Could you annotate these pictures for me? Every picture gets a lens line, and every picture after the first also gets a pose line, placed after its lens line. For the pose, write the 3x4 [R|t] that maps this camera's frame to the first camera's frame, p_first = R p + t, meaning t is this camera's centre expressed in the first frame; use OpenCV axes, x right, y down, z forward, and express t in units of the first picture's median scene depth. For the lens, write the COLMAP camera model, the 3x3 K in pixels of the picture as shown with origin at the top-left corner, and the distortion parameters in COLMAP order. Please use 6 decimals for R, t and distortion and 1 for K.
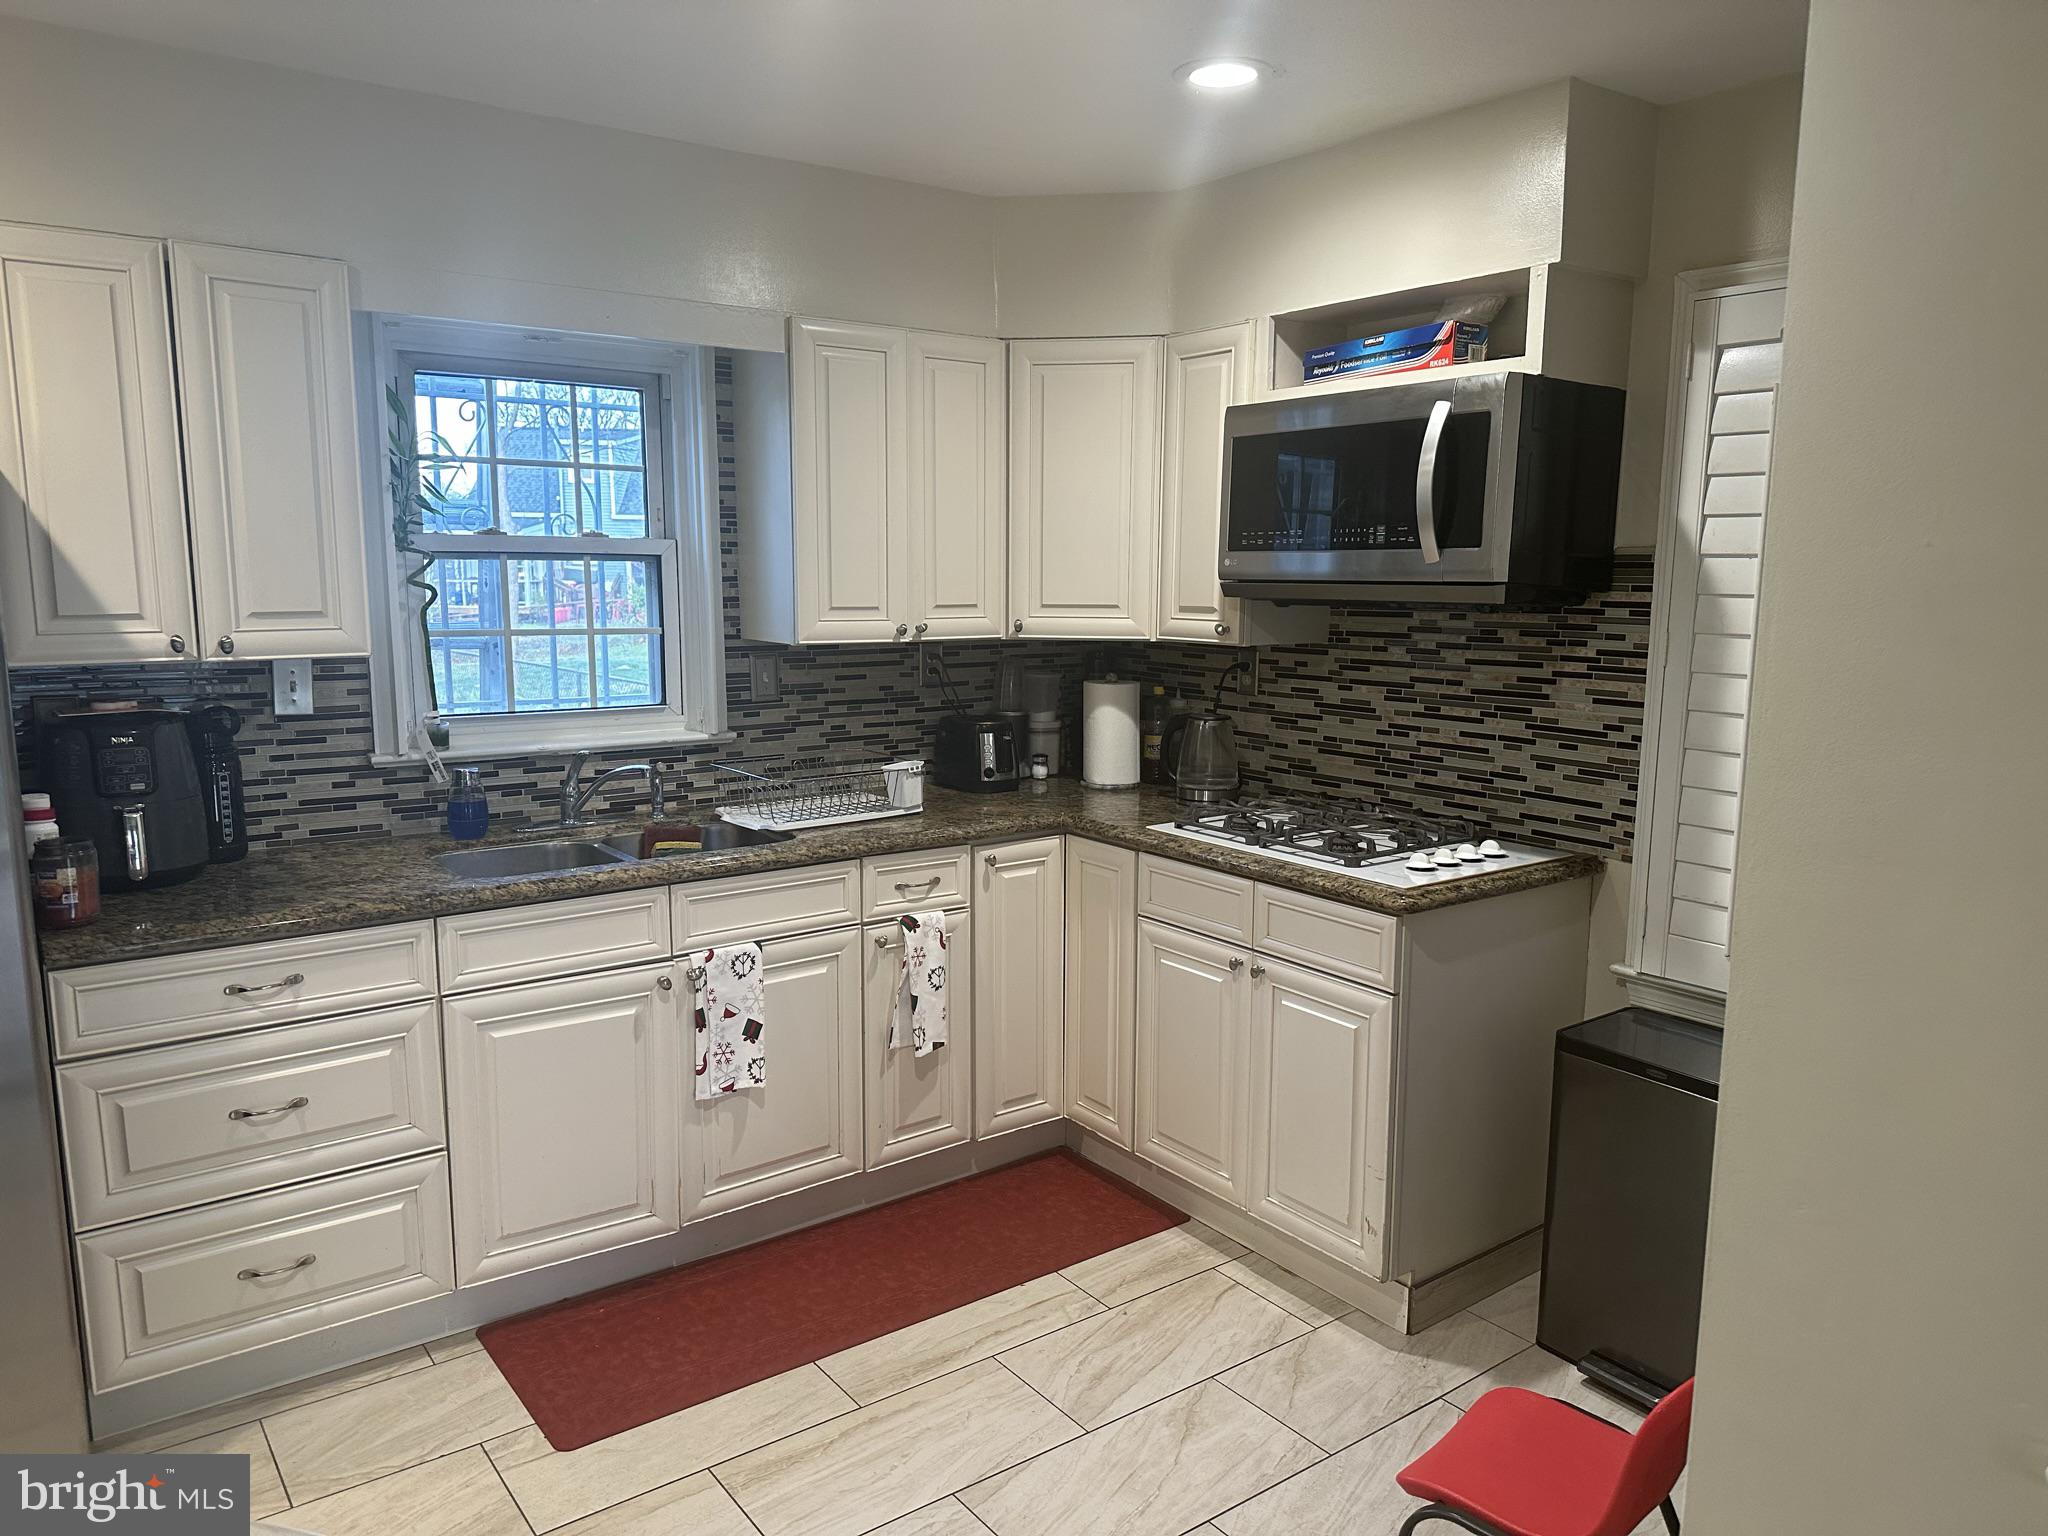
lens RADIAL K [[1401.5, 0, 1024.0], [0, 1401.5, 768.0], [0, 0, 1]] dist [0.121929, -0.166757]
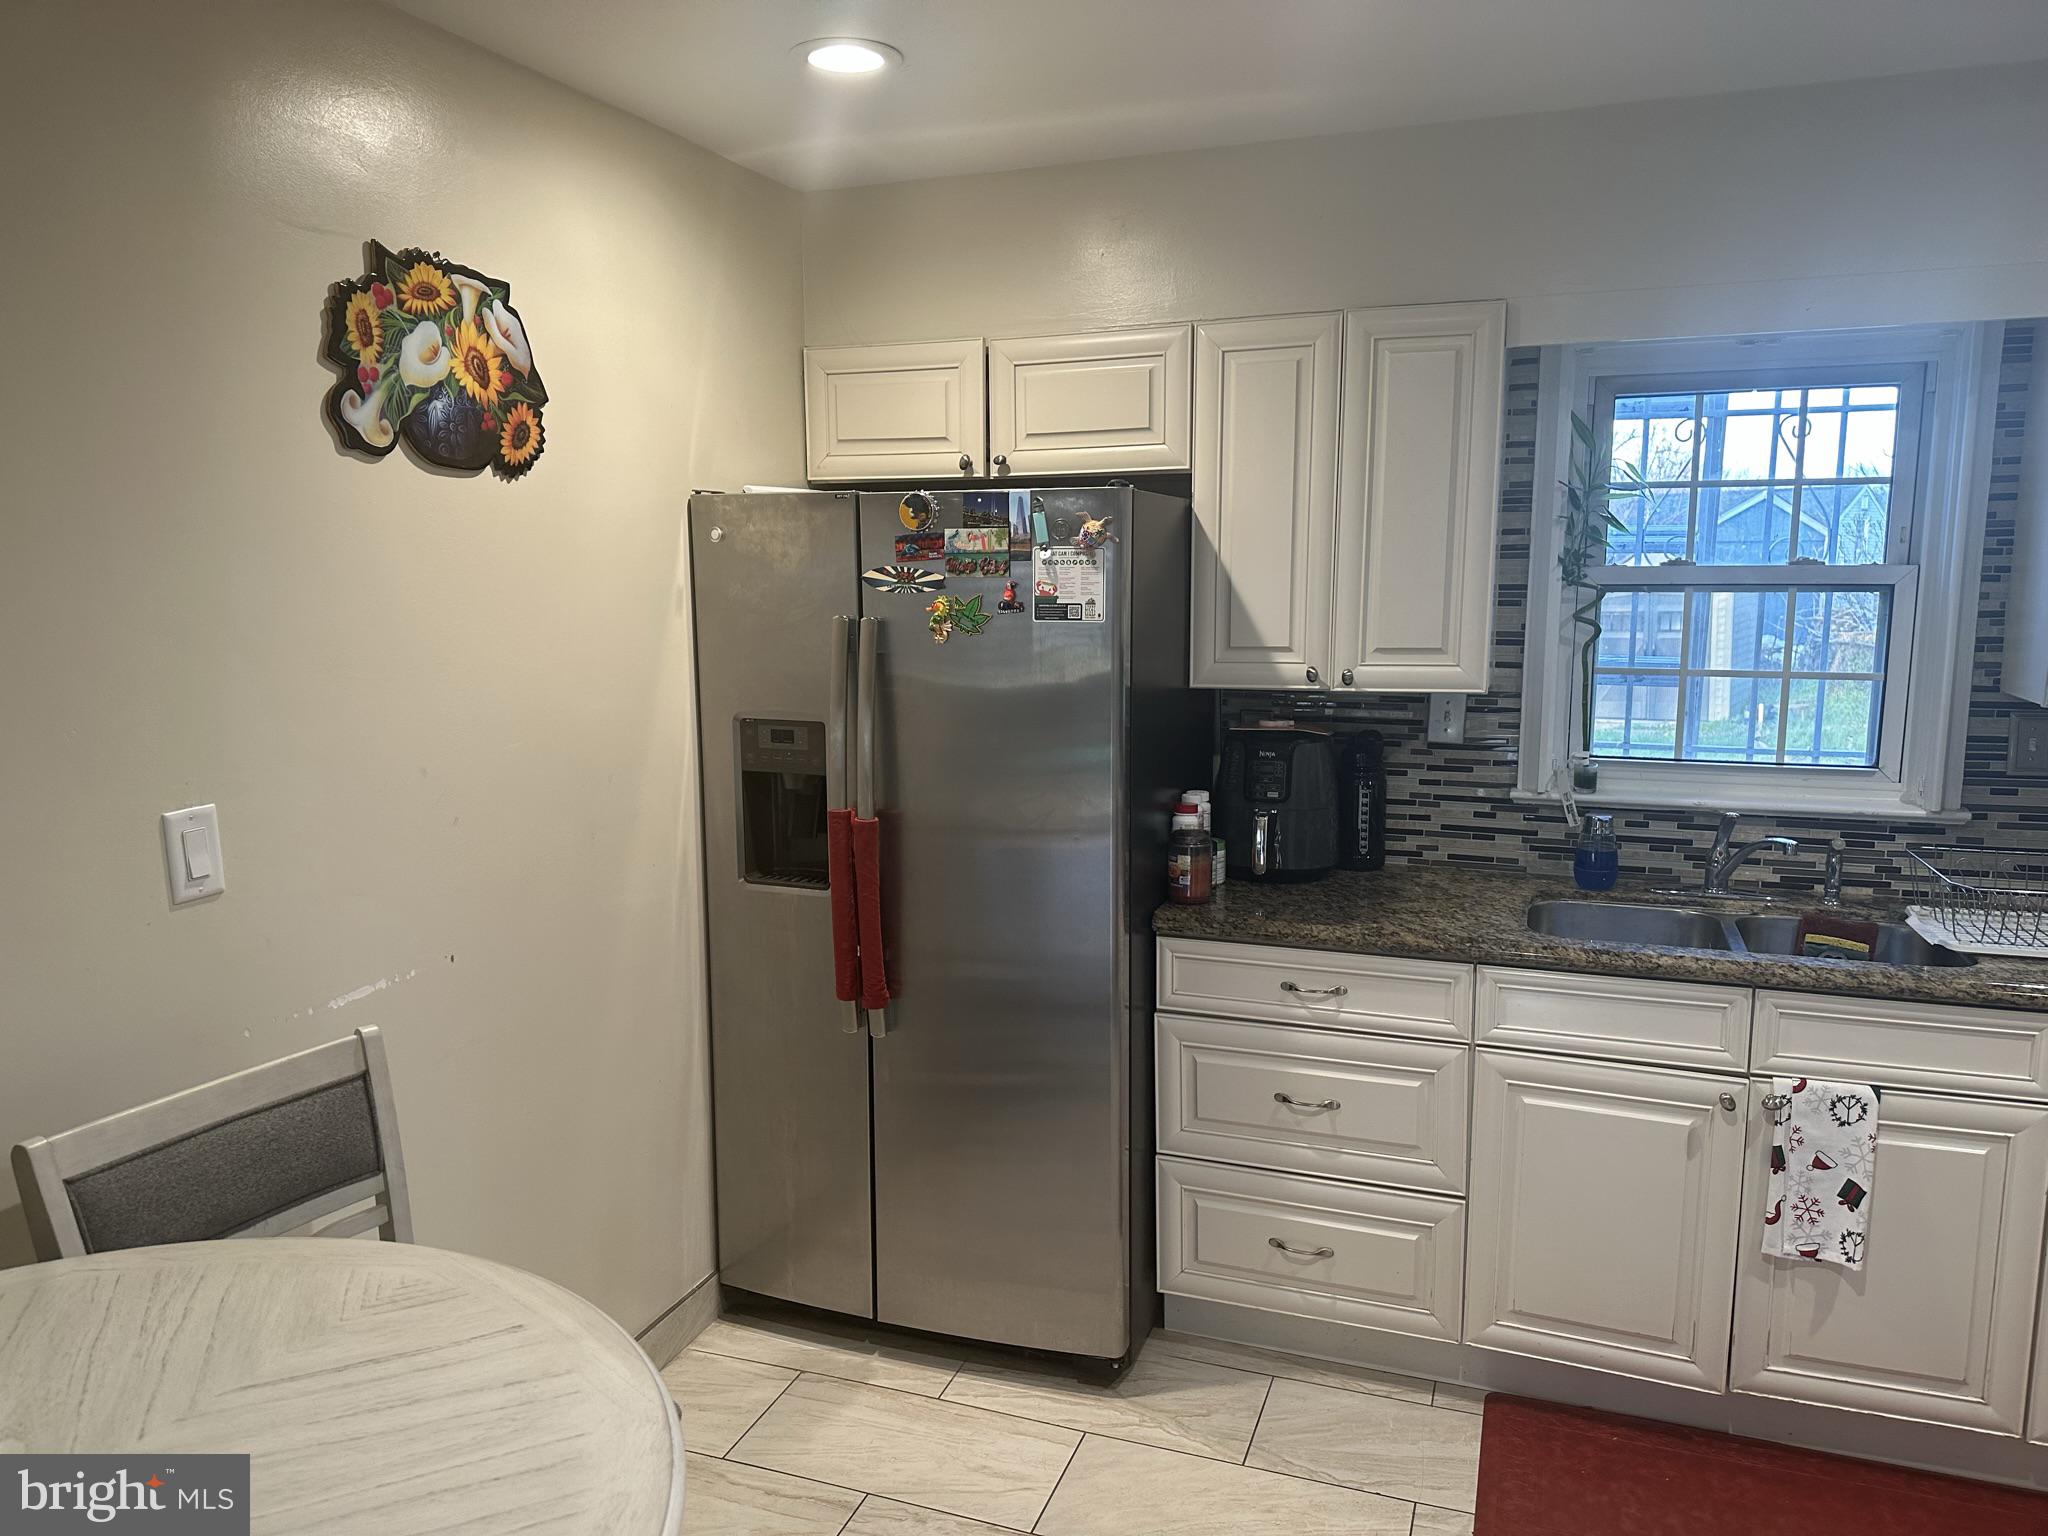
lens RADIAL K [[1445.1, 0, 1061.2], [0, 1445.1, 765.9], [0, 0, 1]] dist [0.078625, -0.120517]
pose [[0.553172, 0.108676, -0.825948, 0.213551], [-0.111838, 0.992167, 0.055645, -0.047710], [0.825526, 0.061591, 0.560993, 0.168201]]
